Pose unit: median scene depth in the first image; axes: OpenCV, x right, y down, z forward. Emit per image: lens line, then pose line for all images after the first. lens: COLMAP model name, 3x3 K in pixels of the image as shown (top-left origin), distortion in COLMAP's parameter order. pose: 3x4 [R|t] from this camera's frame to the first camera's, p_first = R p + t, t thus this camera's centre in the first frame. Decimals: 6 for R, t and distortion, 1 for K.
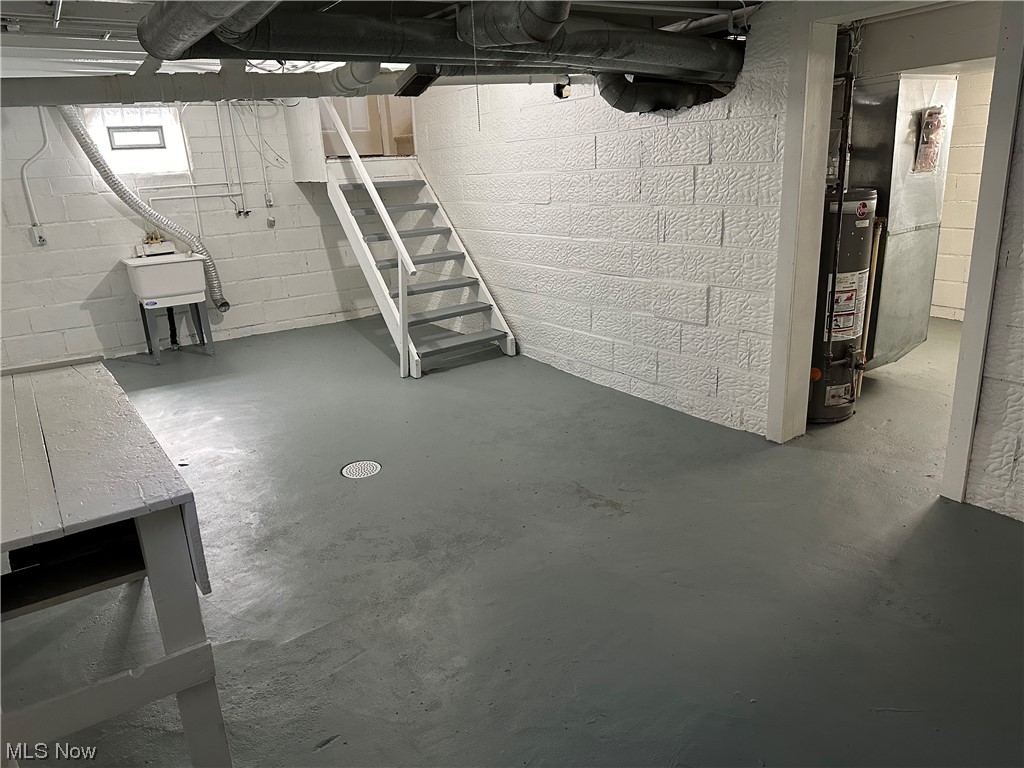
lens RADIAL K [[737.1, 0, 512.0], [0, 737.1, 384.0], [0, 0, 1]] dist [0.004513, -0.004666]
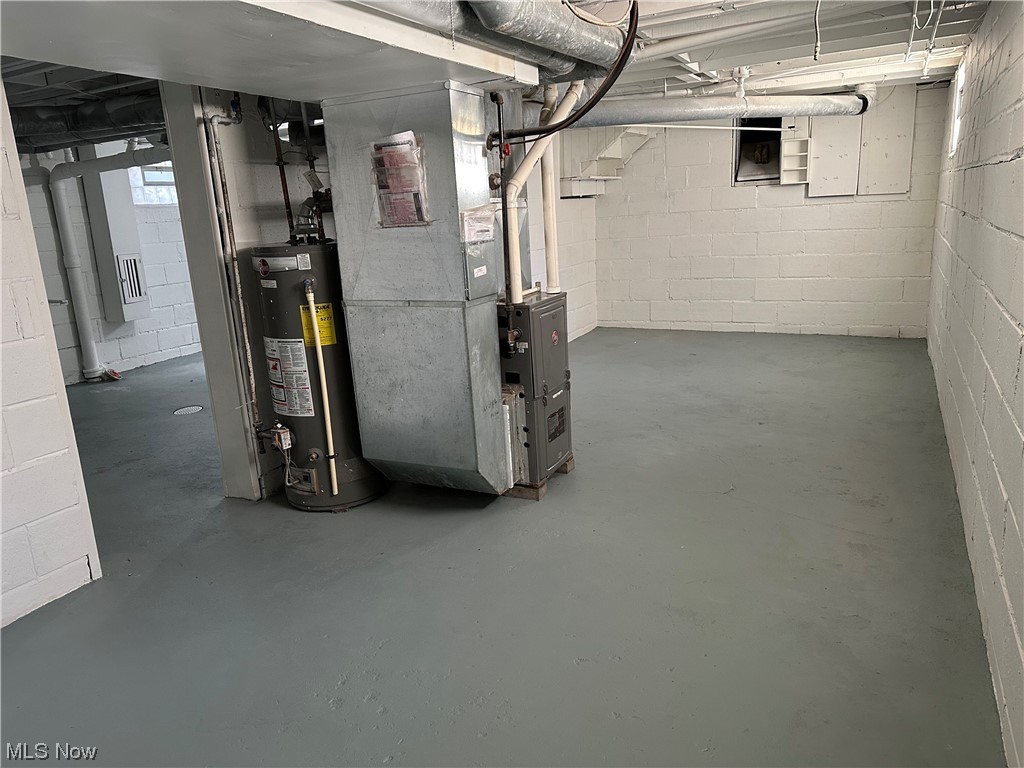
lens RADIAL K [[737.1, 0, 512.0], [0, 737.1, 384.0], [0, 0, 1]] dist [0.004513, -0.004666]
pose [[0.484574, 0.230881, -0.843731, 1.332622], [-0.228122, 0.964517, 0.132918, -0.277229], [0.844481, 0.128065, 0.520049, 0.789392]]
